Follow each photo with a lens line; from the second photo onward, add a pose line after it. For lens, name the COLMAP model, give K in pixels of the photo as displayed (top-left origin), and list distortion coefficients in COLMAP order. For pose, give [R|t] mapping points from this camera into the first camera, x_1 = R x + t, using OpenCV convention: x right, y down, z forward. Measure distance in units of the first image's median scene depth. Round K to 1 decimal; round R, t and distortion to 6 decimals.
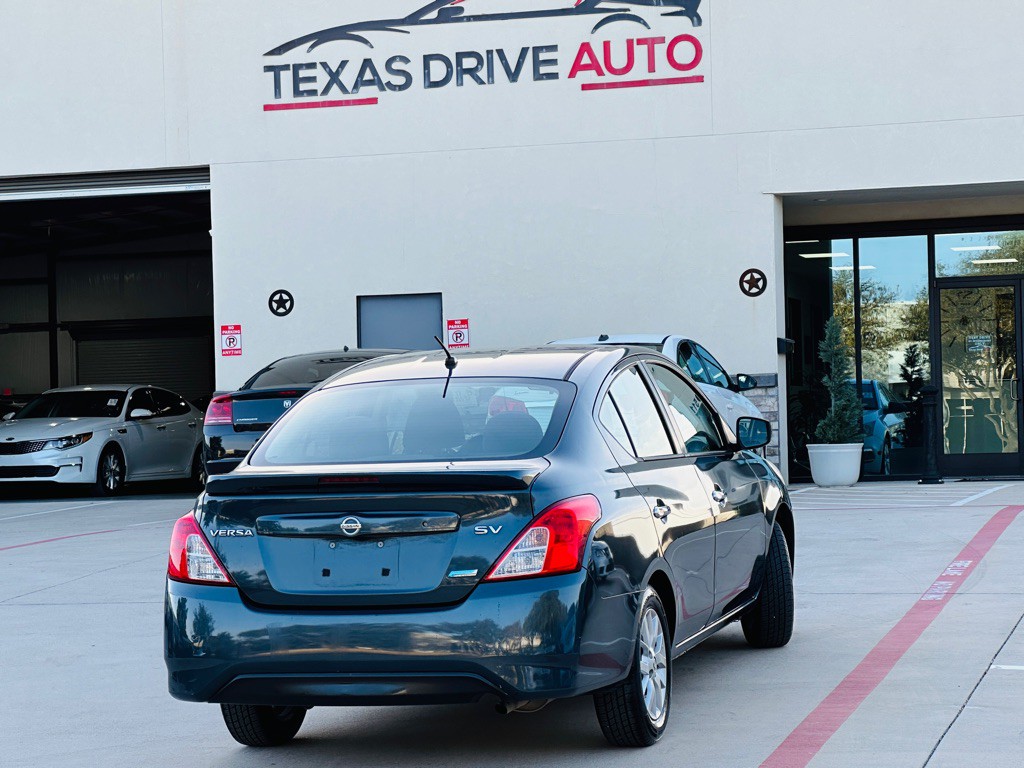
lens RADIAL K [[2538.3, 0, 512.0], [0, 2538.3, 384.0], [0, 0, 1]] dist [0.065139, 1.431696]
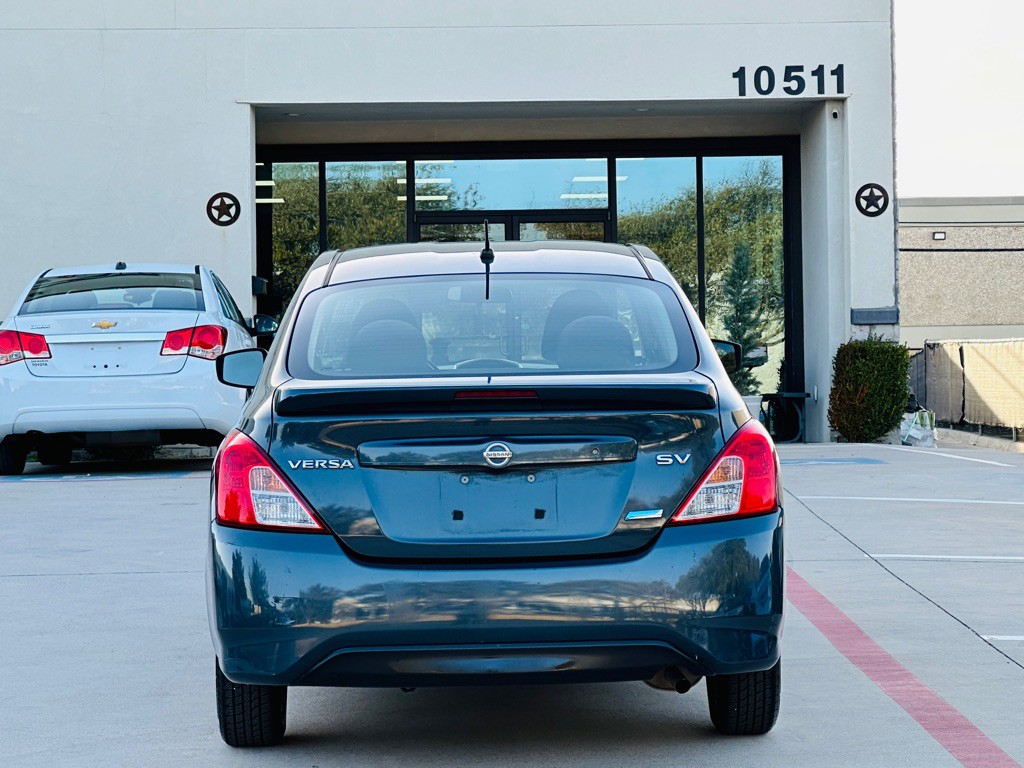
lens RADIAL K [[2957.0, 0, 512.0], [0, 2957.0, 384.0], [0, 0, 1]] dist [0.048465, 1.643334]
pose [[0.951580, 0.011574, 0.307182, -0.108250], [-0.014303, 0.999876, 0.006635, 0.009205], [-0.307067, -0.010707, 0.951628, 0.046168]]
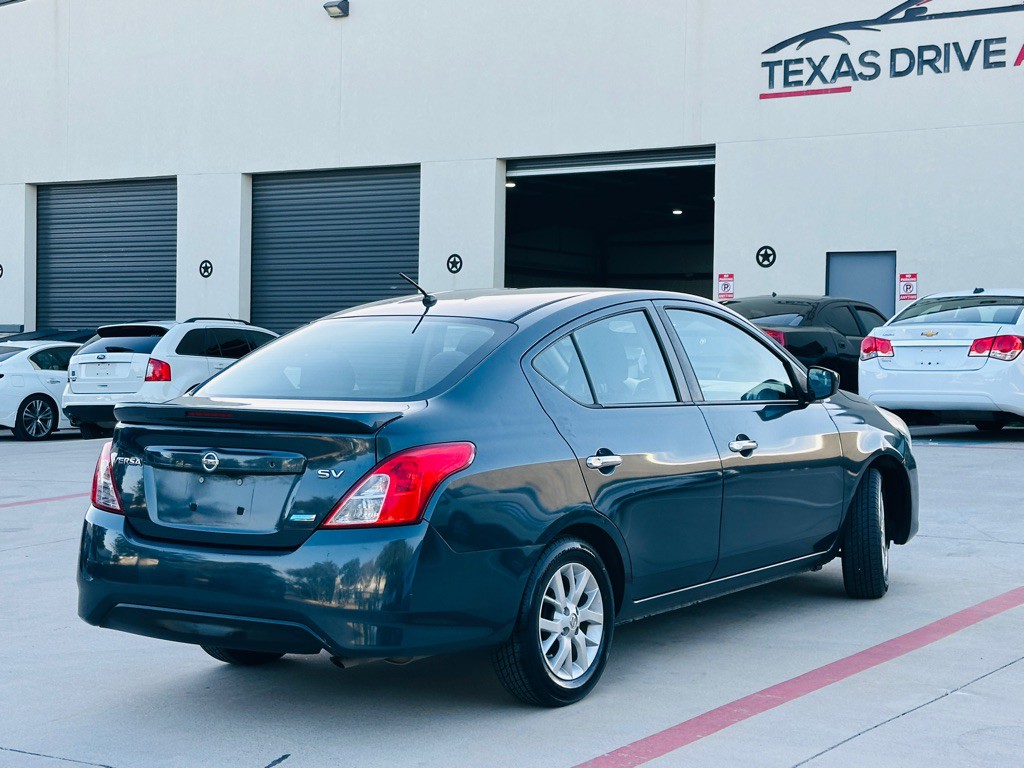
lens RADIAL K [[1853.5, 0, 512.6], [0, 1853.5, 352.0], [0, 0, 1]] dist [0.204789, -0.261321]
pose [[0.944472, 0.039506, -0.326209, 0.090277], [-0.034059, 0.999169, 0.022394, -0.002072], [0.326823, -0.010040, 0.945032, 0.115497]]
